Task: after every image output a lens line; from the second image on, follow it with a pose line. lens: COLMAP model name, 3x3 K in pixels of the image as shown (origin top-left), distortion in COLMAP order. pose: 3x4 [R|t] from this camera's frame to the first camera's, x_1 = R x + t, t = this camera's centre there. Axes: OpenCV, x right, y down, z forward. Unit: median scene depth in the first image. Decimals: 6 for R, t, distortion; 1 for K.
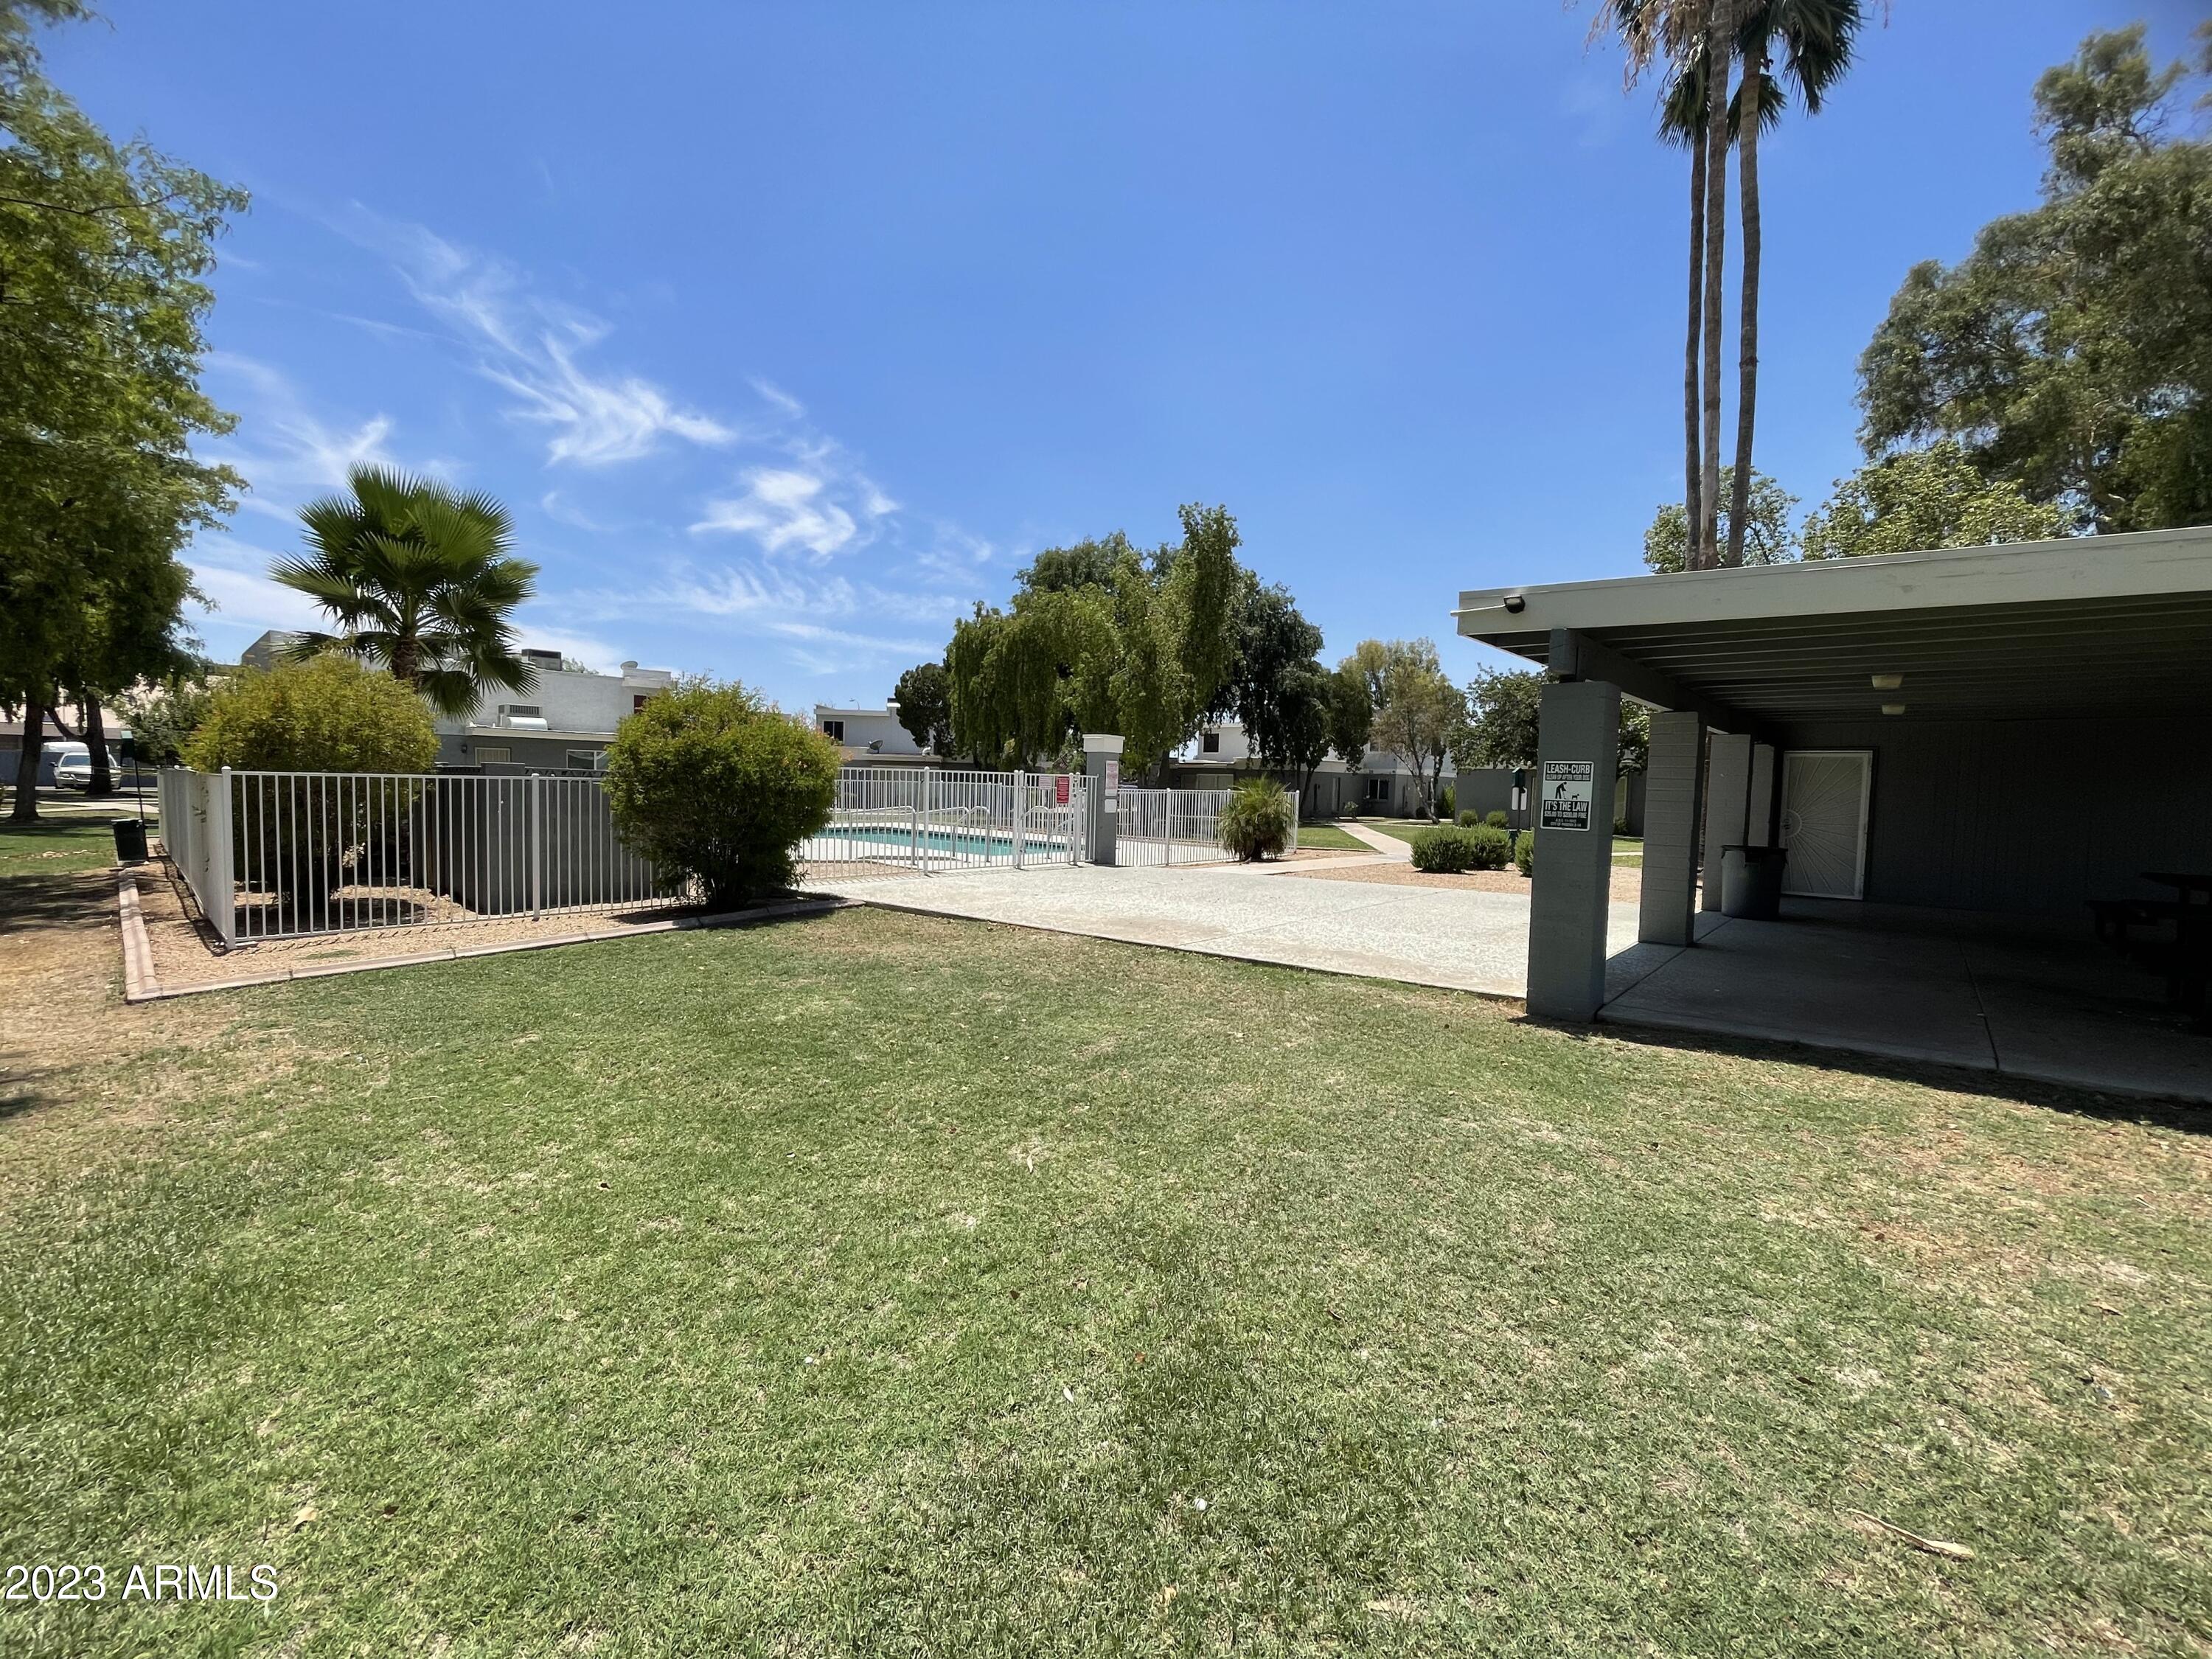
lens RADIAL K [[903.6, 0, 1105.3], [0, 903.6, 827.4], [0, 0, 1]] dist [-0.001533, -0.000579]
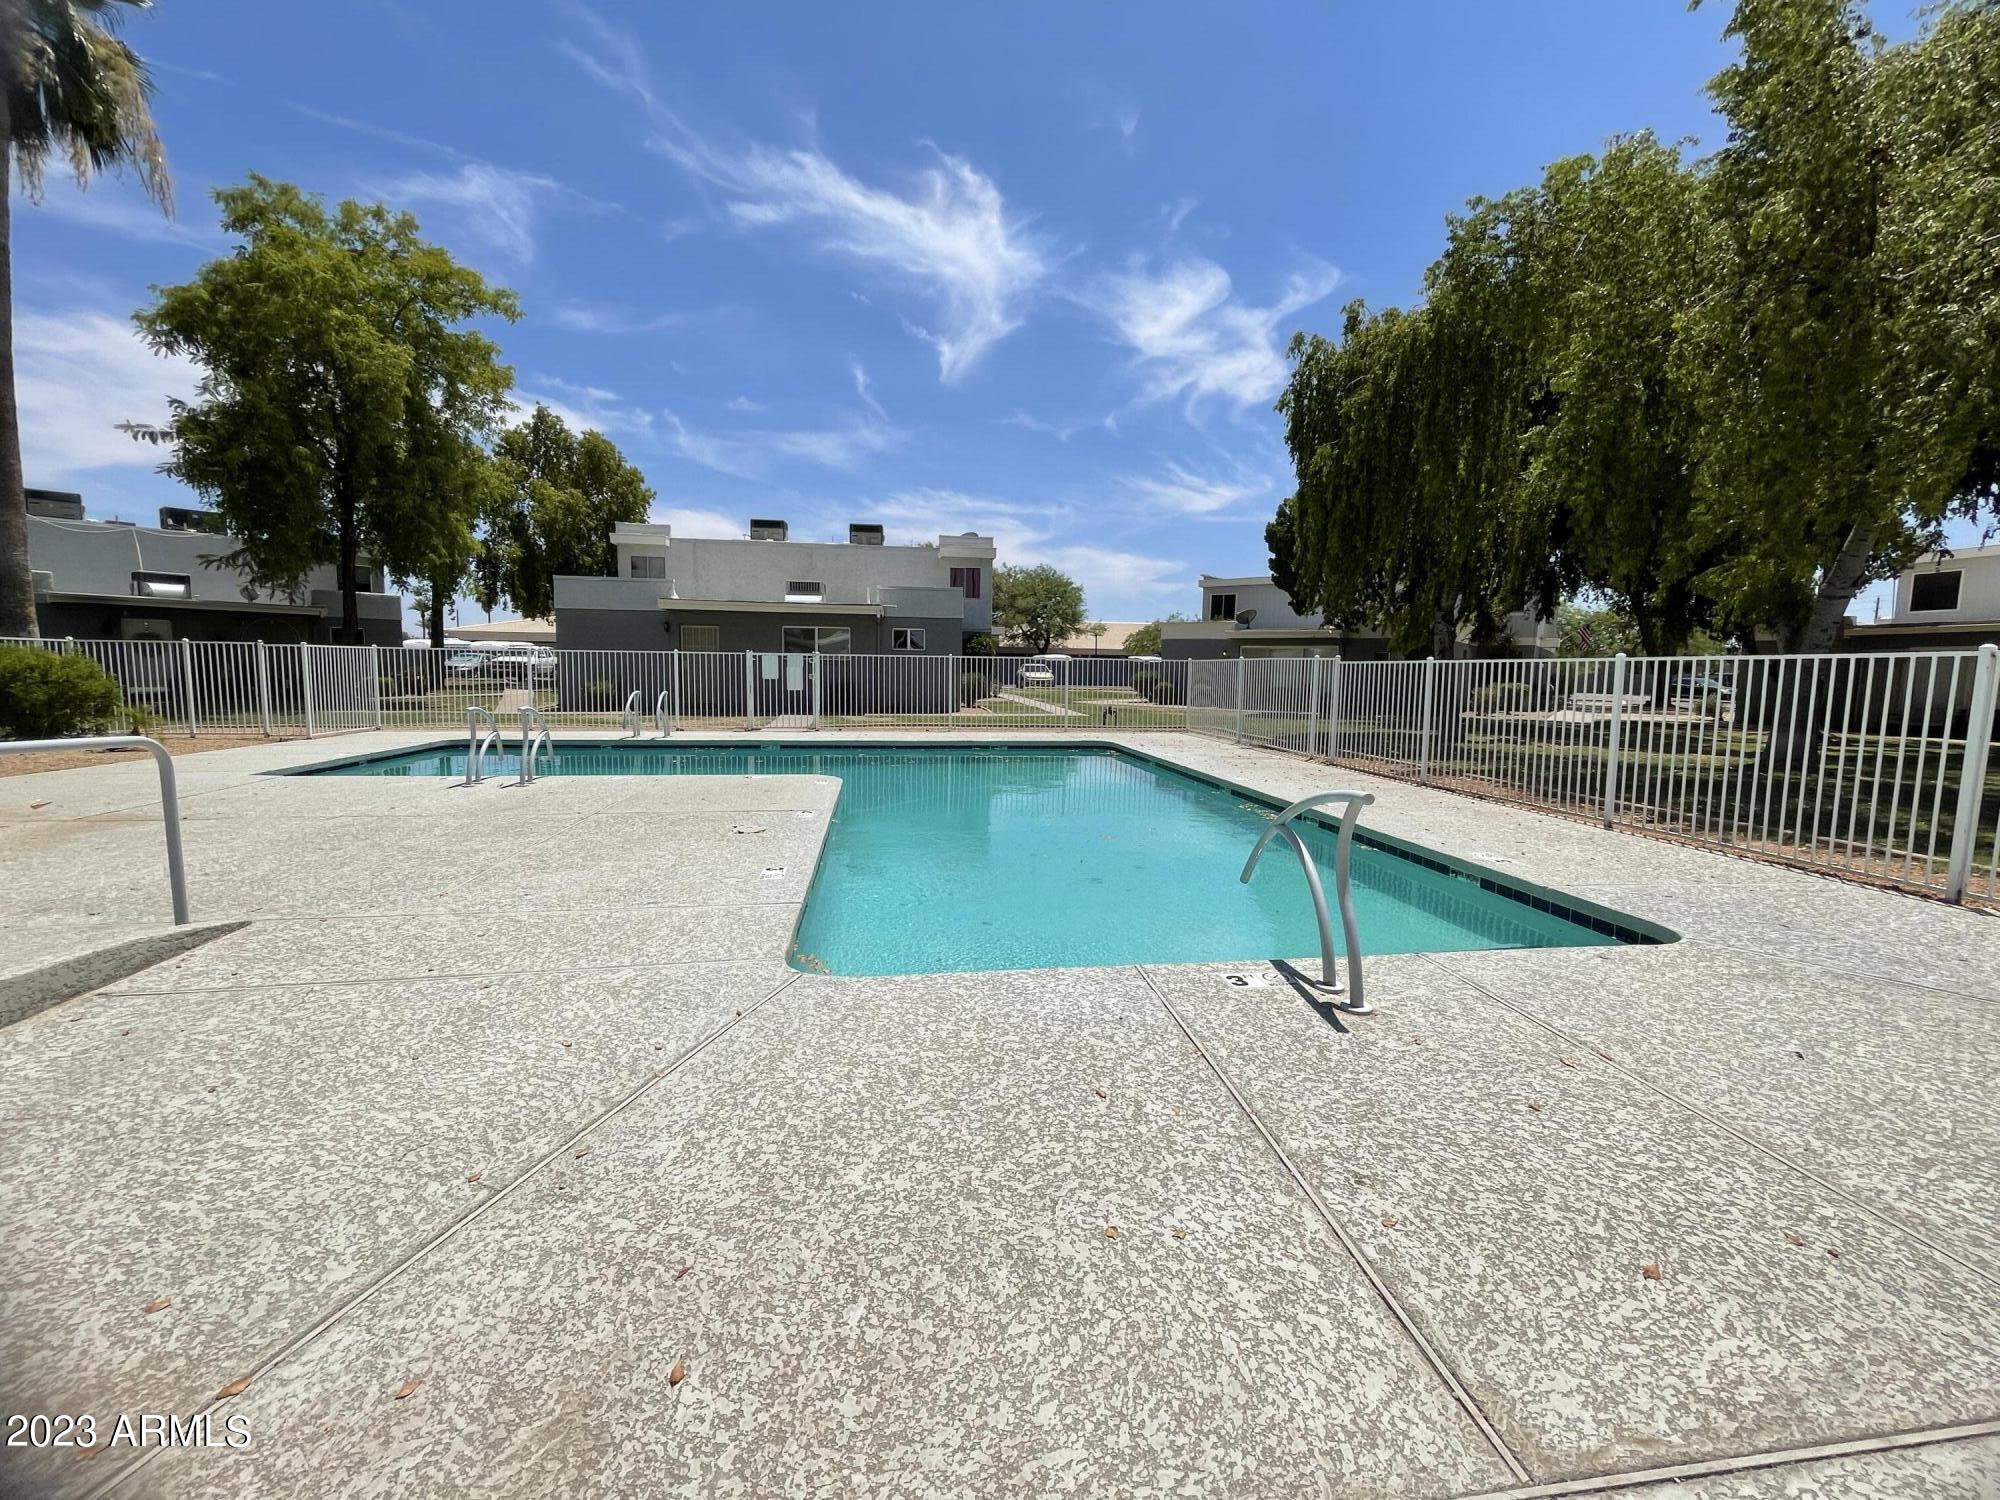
lens RADIAL K [[817.0, 0, 996.4], [0, 817.0, 747.0], [0, 0, 1]] dist [-0.001533, -0.000579]
pose [[0.769214, 0.050508, -0.636992, 0.010097], [-0.031696, 0.998660, 0.040911, -0.013437], [0.638204, -0.011279, 0.769784, 0.509829]]
